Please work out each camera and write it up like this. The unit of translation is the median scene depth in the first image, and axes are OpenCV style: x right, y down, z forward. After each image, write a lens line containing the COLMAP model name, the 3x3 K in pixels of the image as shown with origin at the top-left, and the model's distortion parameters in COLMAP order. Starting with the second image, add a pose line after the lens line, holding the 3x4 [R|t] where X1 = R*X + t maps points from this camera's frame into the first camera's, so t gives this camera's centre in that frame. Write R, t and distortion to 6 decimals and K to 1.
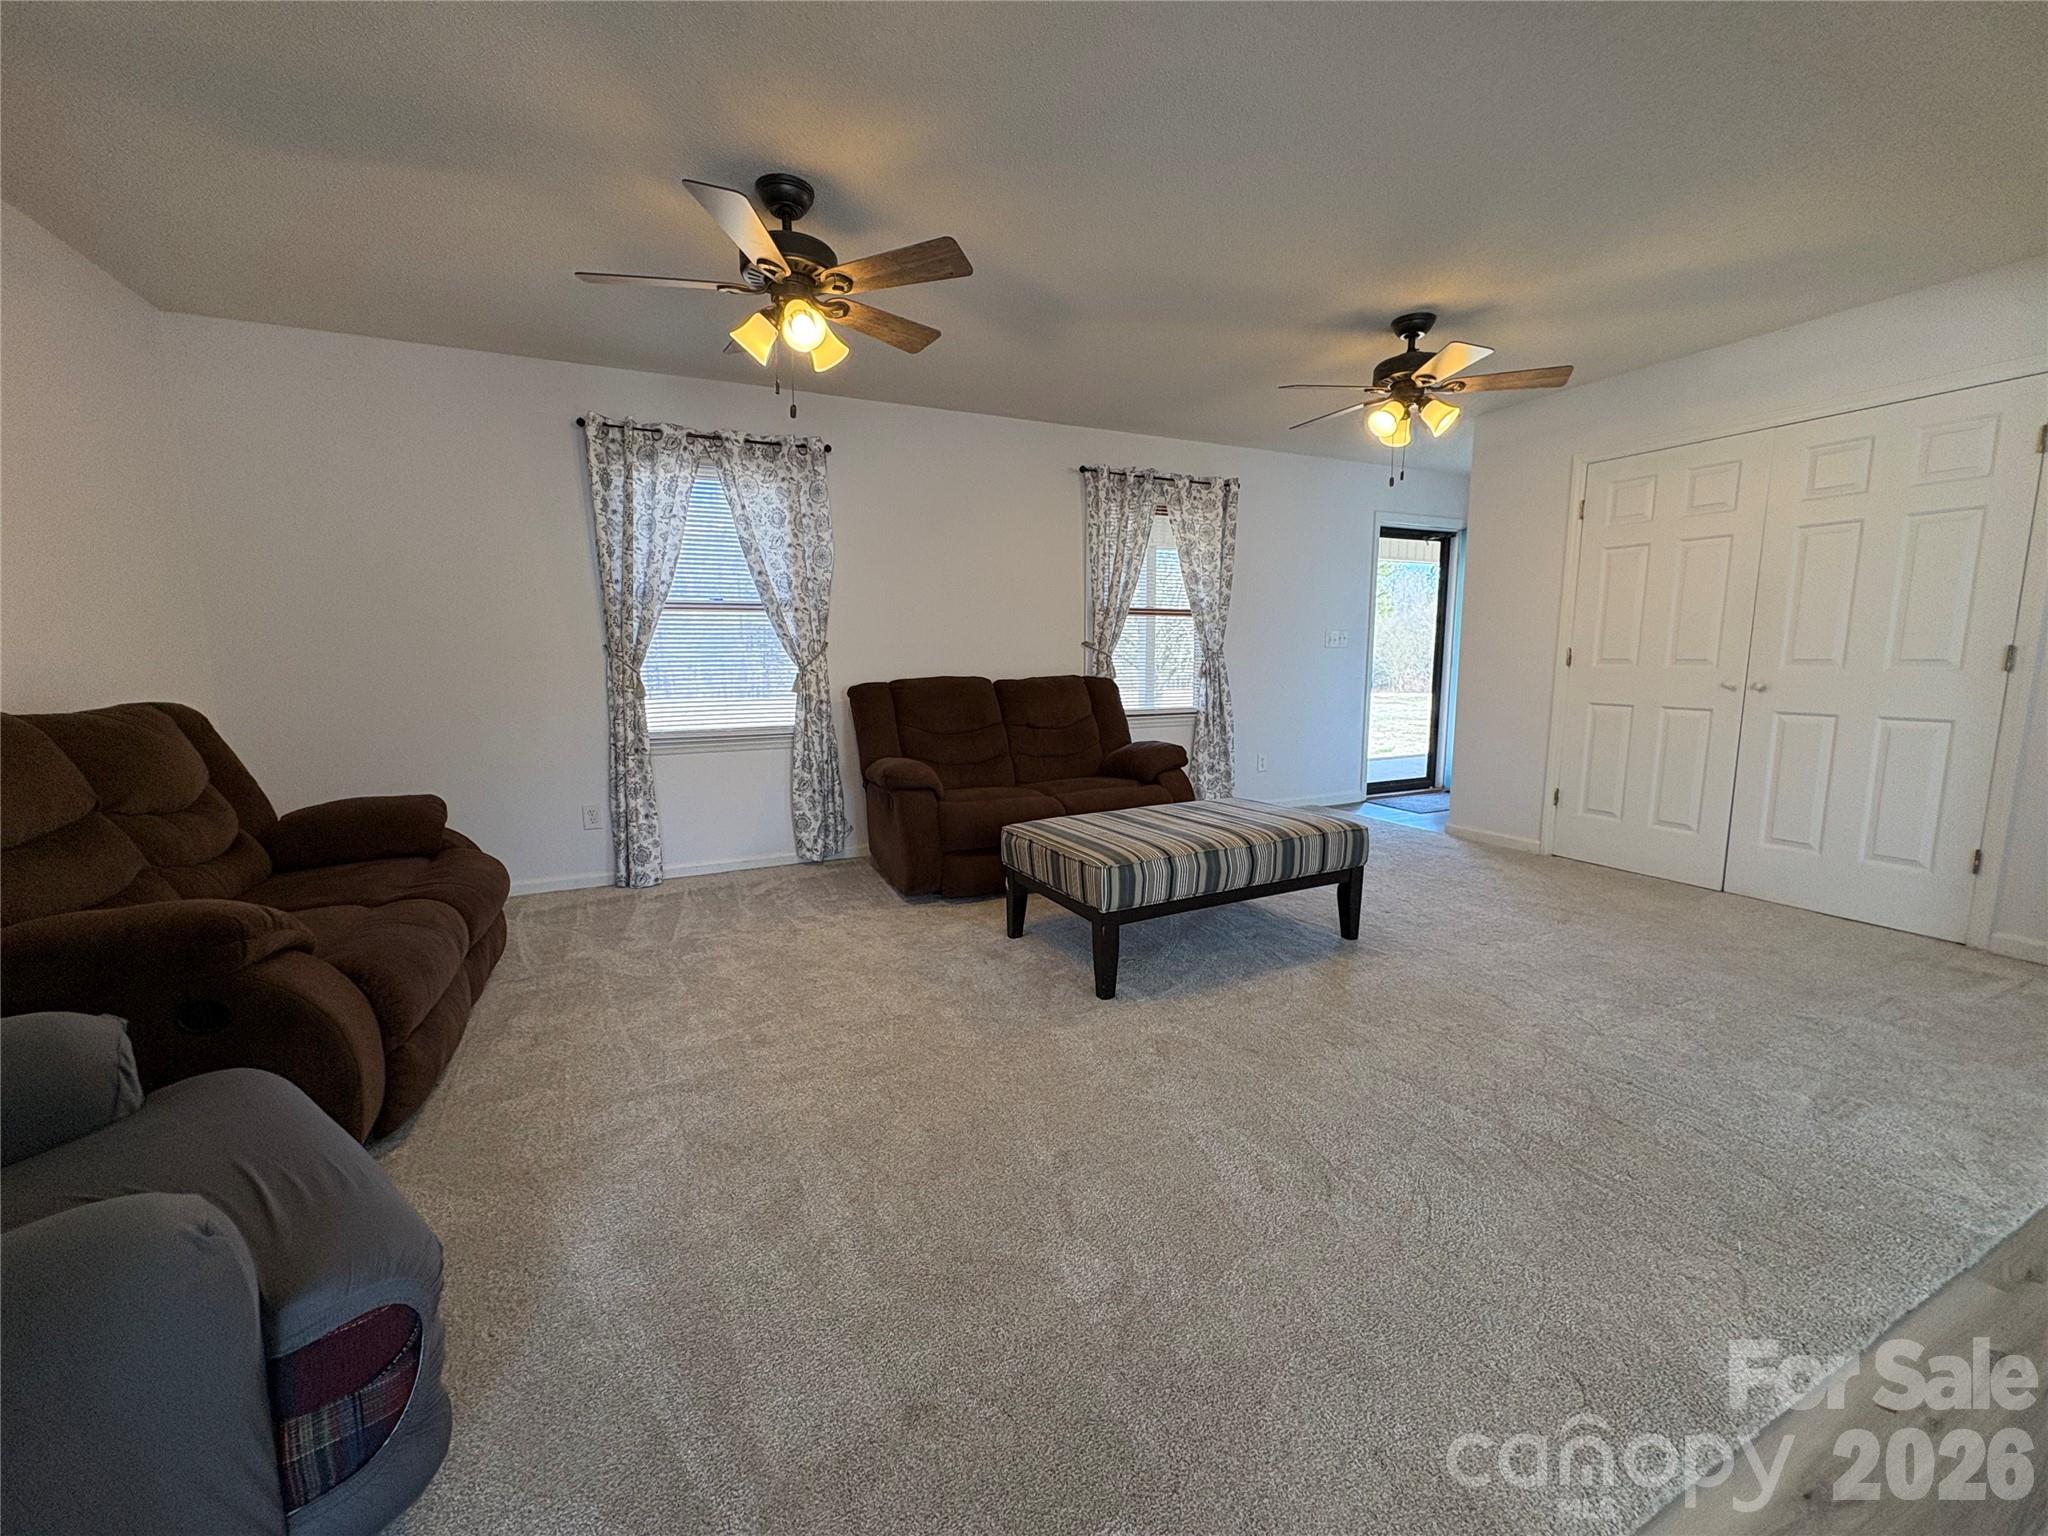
lens RADIAL K [[816.1, 0, 1024.0], [0, 816.1, 768.0], [0, 0, 1]] dist [0.001621, -0.000071]
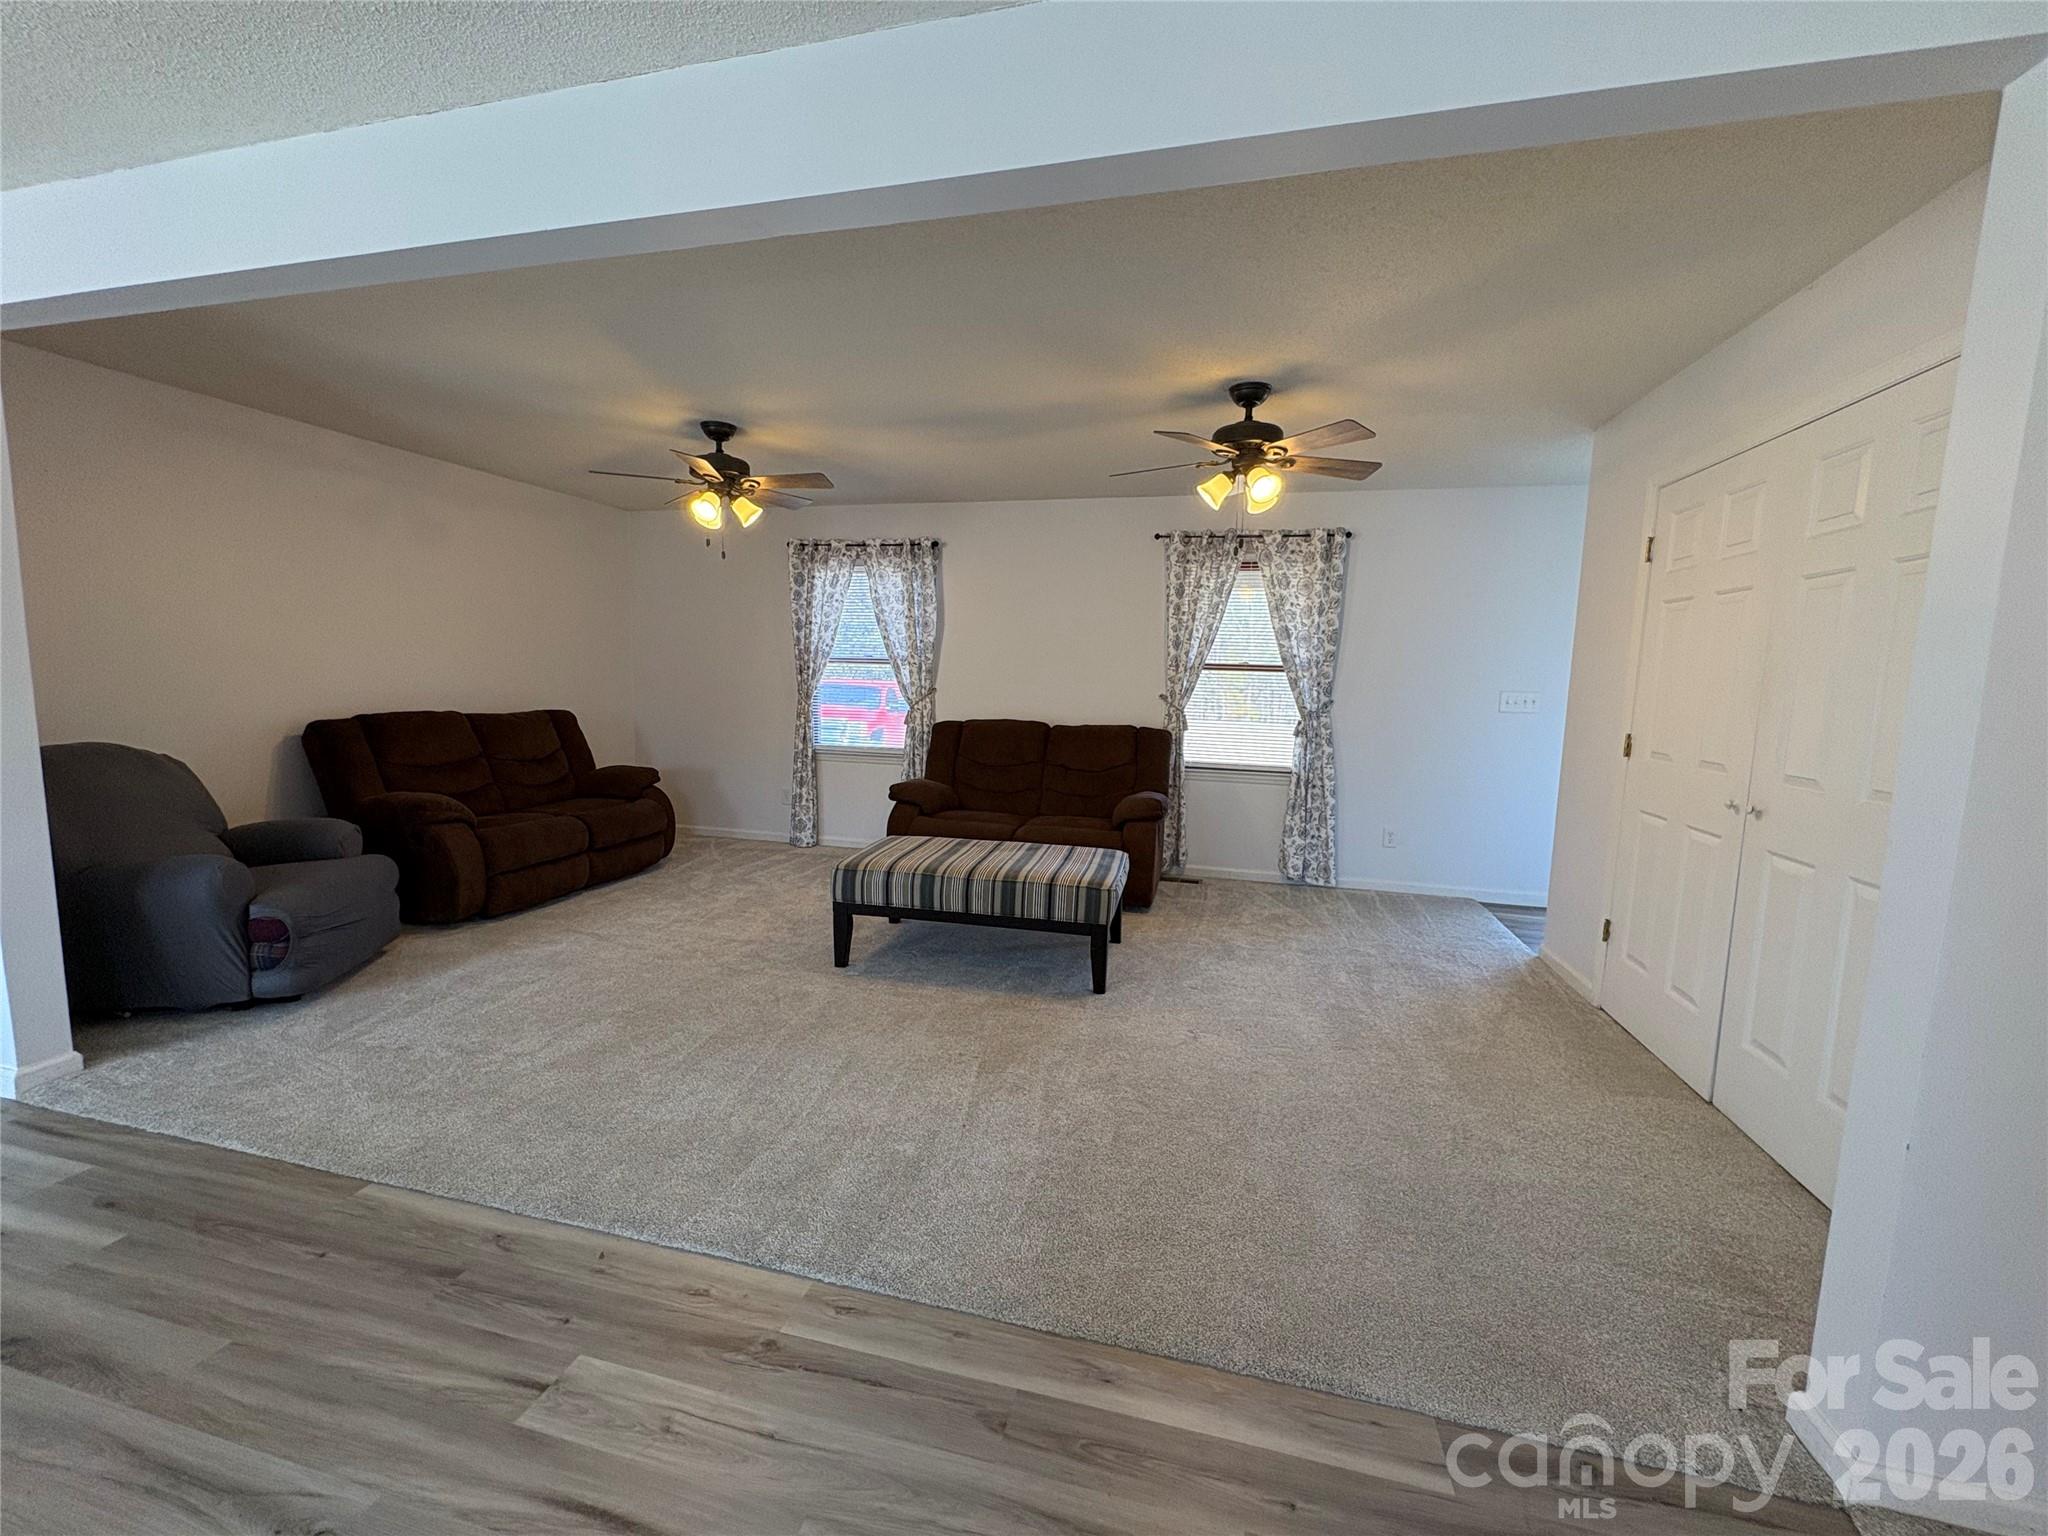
lens RADIAL K [[818.8, 0, 1024.0], [0, 818.8, 768.0], [0, 0, 1]] dist [0.000664, 0.000156]
pose [[0.770846, 0.099216, -0.629247, 0.730920], [-0.118945, 0.992842, 0.010834, -0.059028], [0.625818, 0.066495, 0.777130, 0.075776]]
